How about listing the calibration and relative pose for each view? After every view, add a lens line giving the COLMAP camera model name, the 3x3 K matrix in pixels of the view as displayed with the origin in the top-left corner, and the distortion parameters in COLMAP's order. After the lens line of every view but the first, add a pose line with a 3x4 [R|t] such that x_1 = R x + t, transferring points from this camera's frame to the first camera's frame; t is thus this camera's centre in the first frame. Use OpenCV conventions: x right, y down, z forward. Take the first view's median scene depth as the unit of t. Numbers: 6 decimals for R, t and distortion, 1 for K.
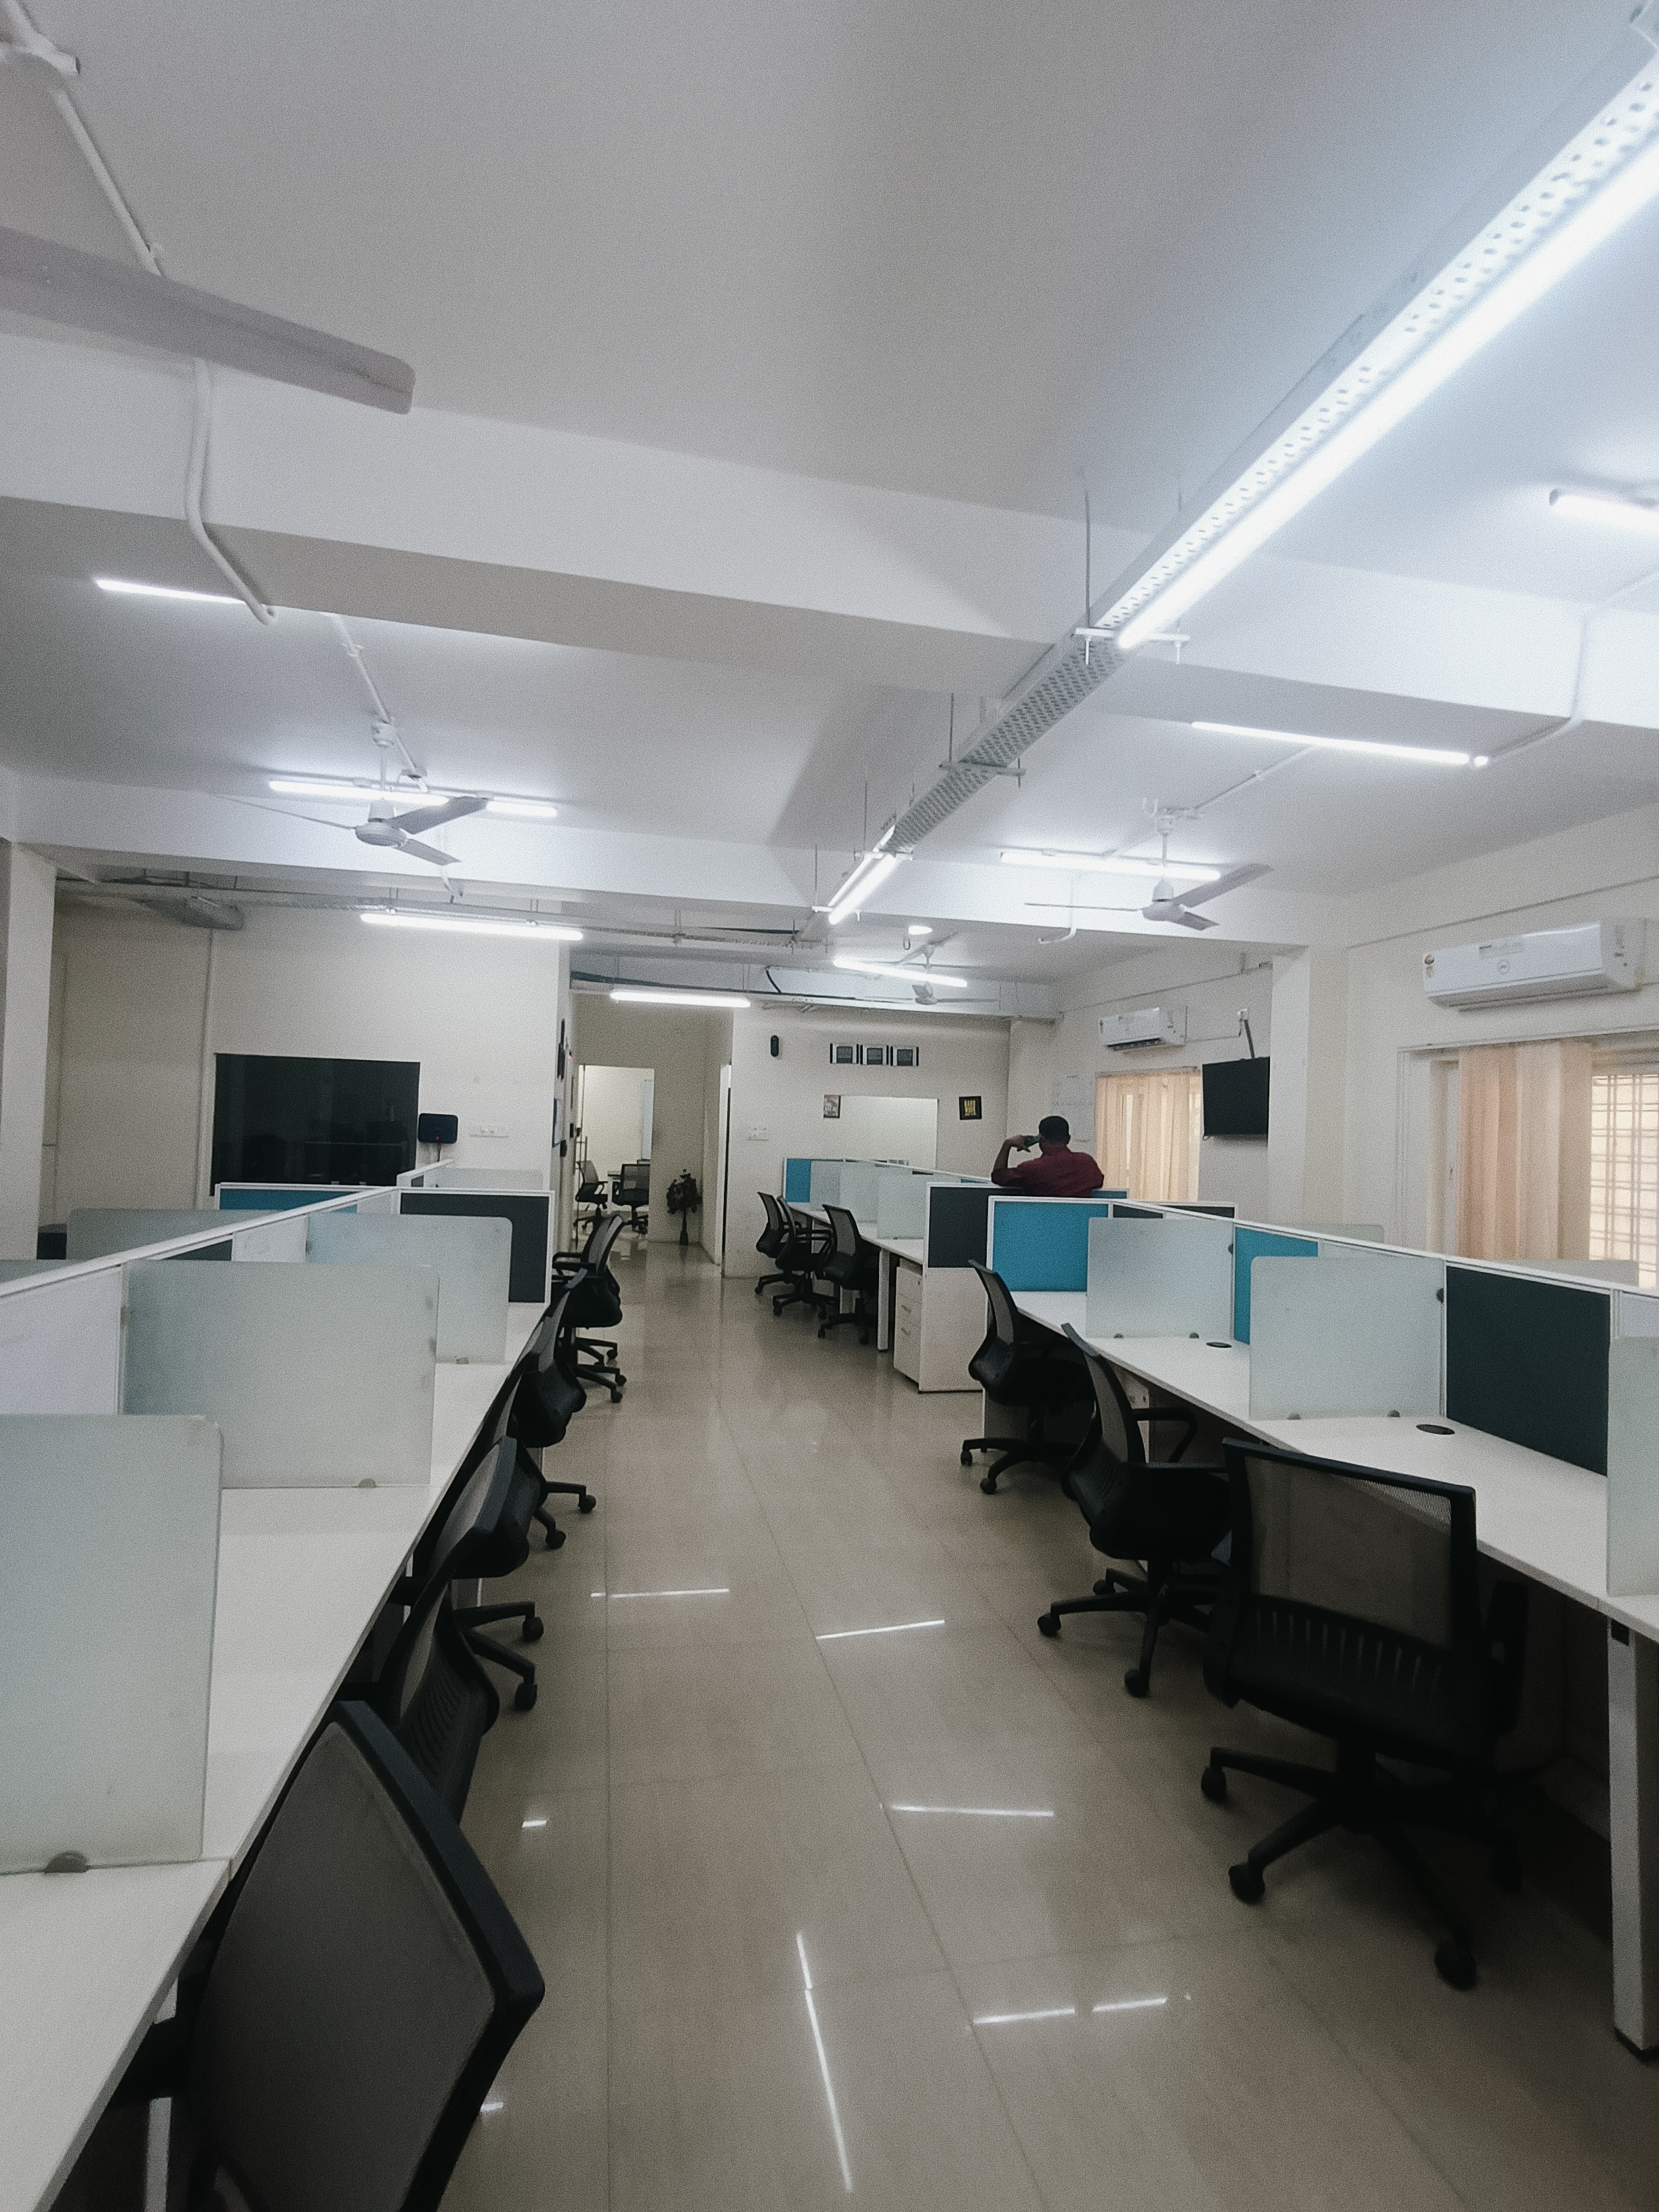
lens RADIAL K [[1039.0, 0, 833.4], [0, 1039.0, 1105.0], [0, 0, 1]] dist [-0.000068, 0.000451]
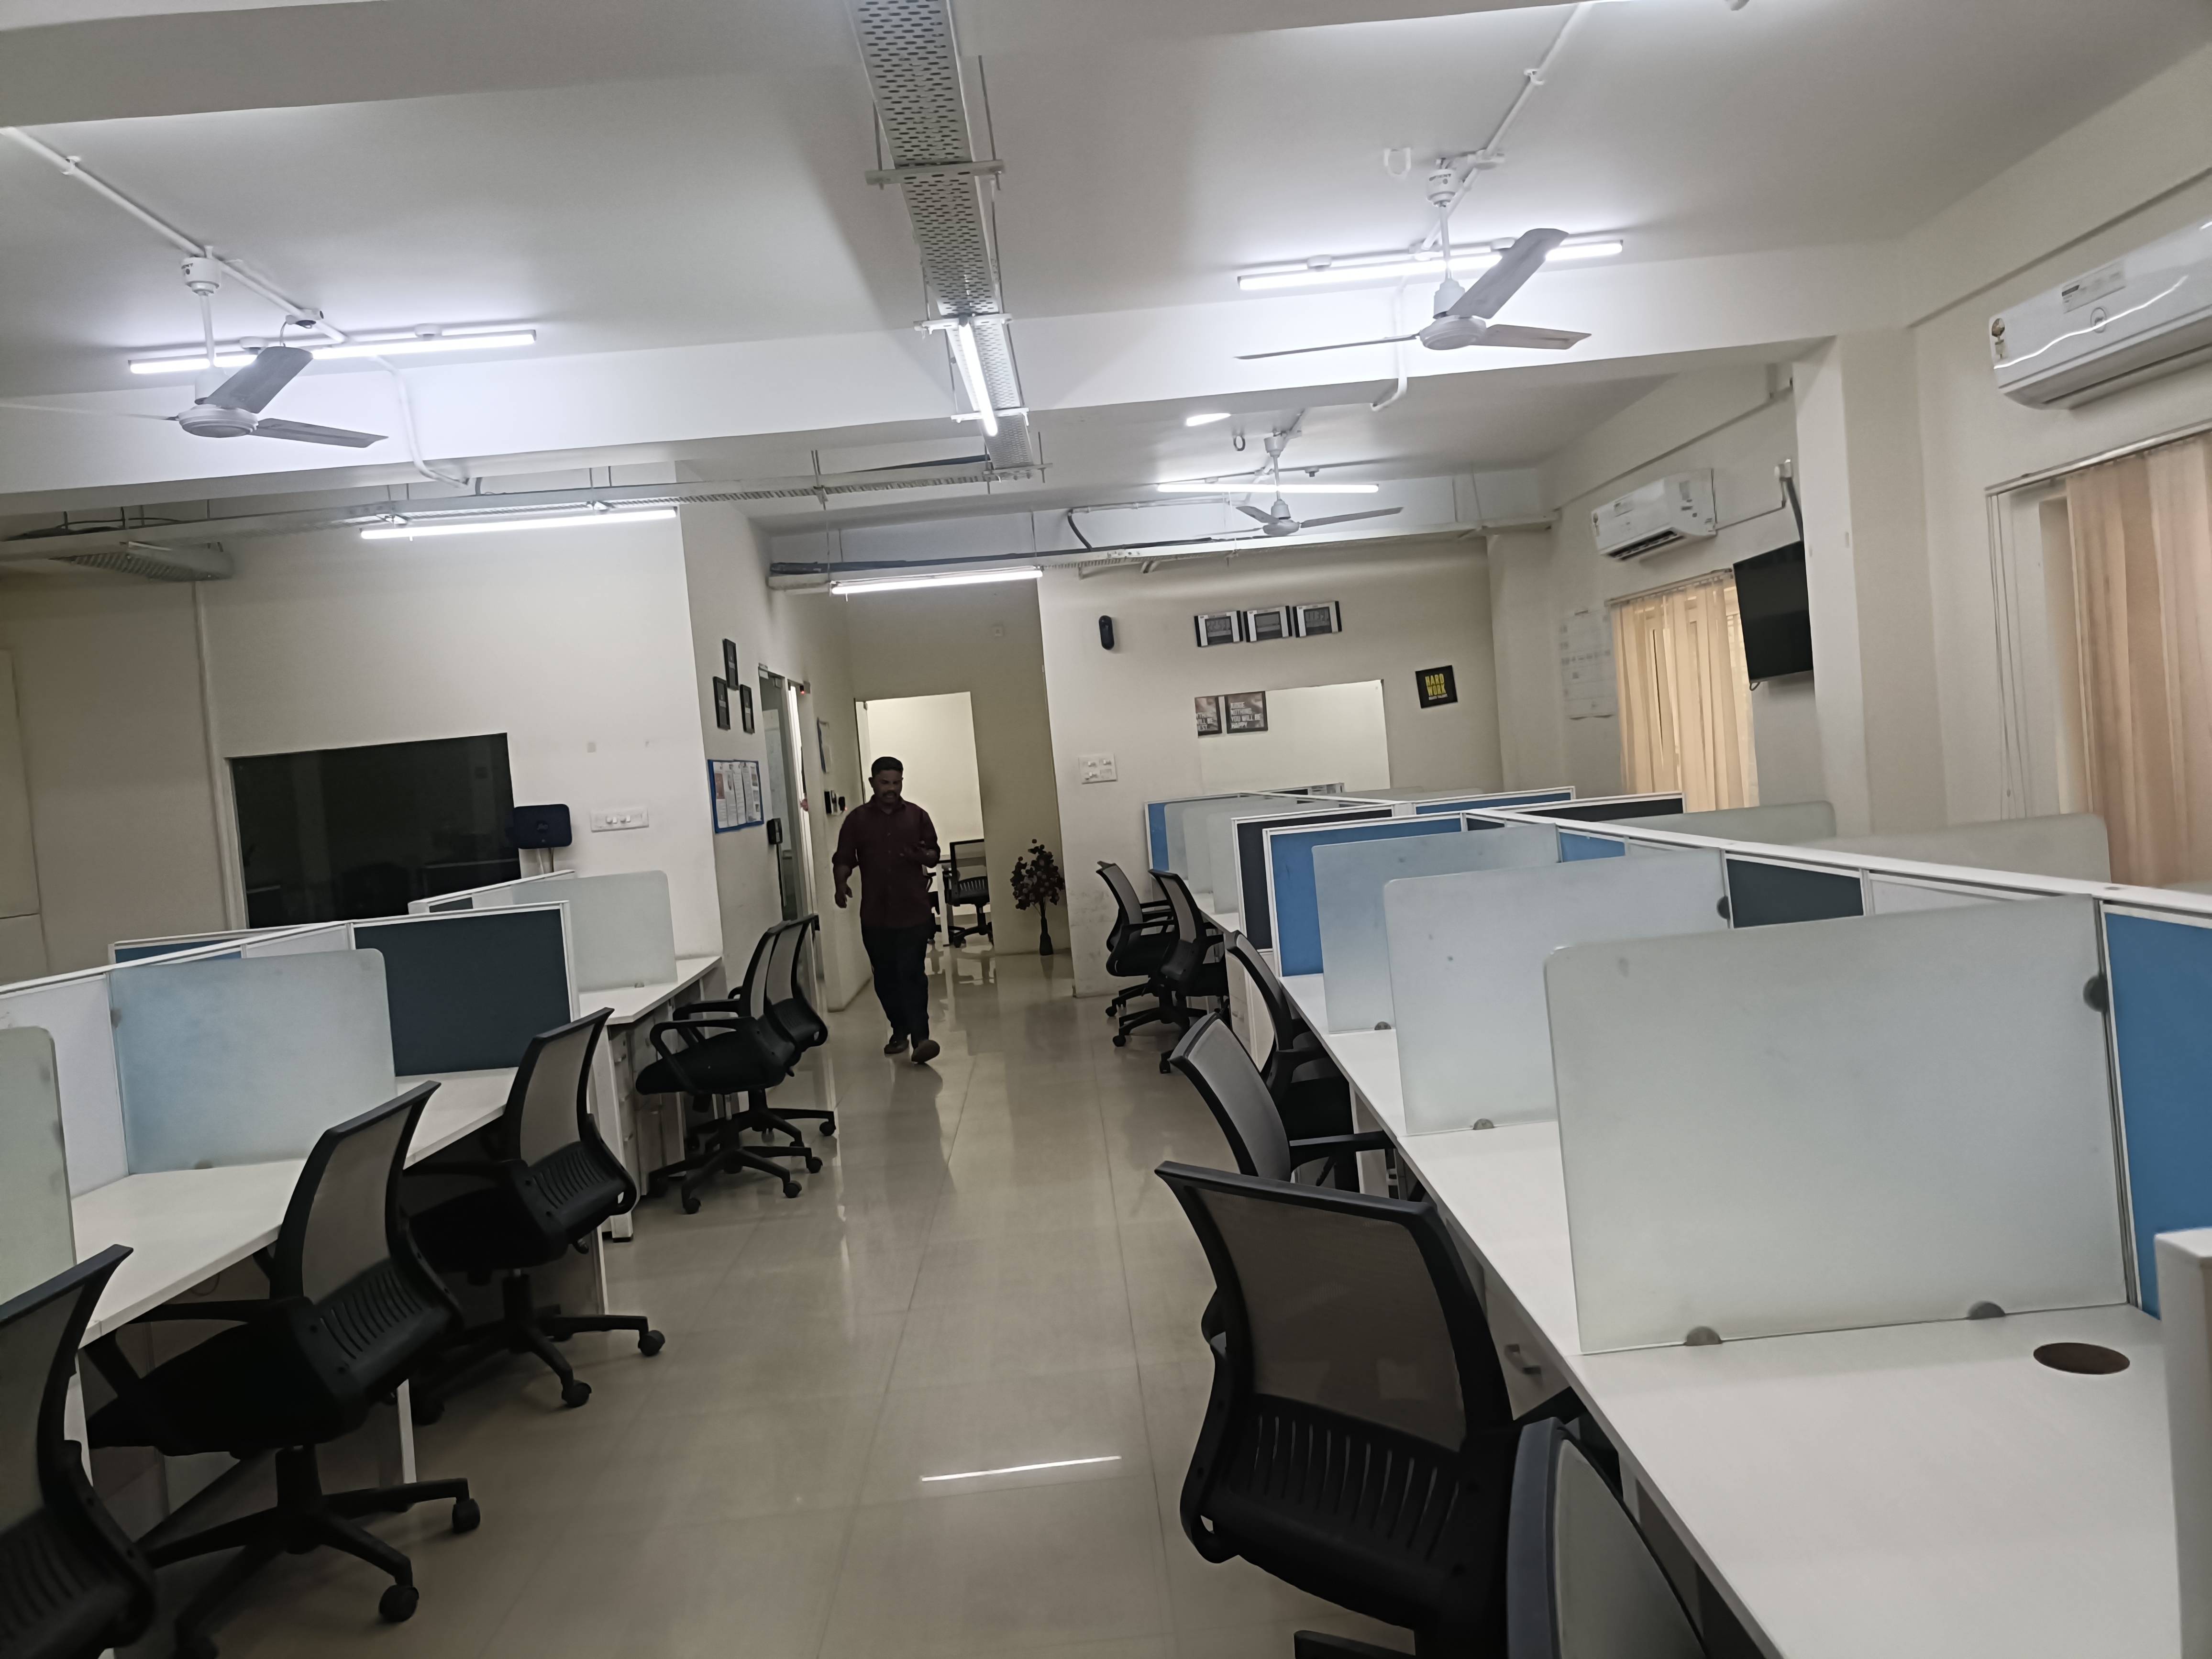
lens RADIAL K [[1648.0, 0, 1108.3], [0, 1648.0, 819.0], [0, 0, 1]] dist [0.032560, -0.018784]
pose [[0.976370, -0.121051, -0.179022, 0.172408], [0.131096, 0.990332, 0.045345, 0.017016], [0.171803, -0.067743, 0.982799, -0.003414]]
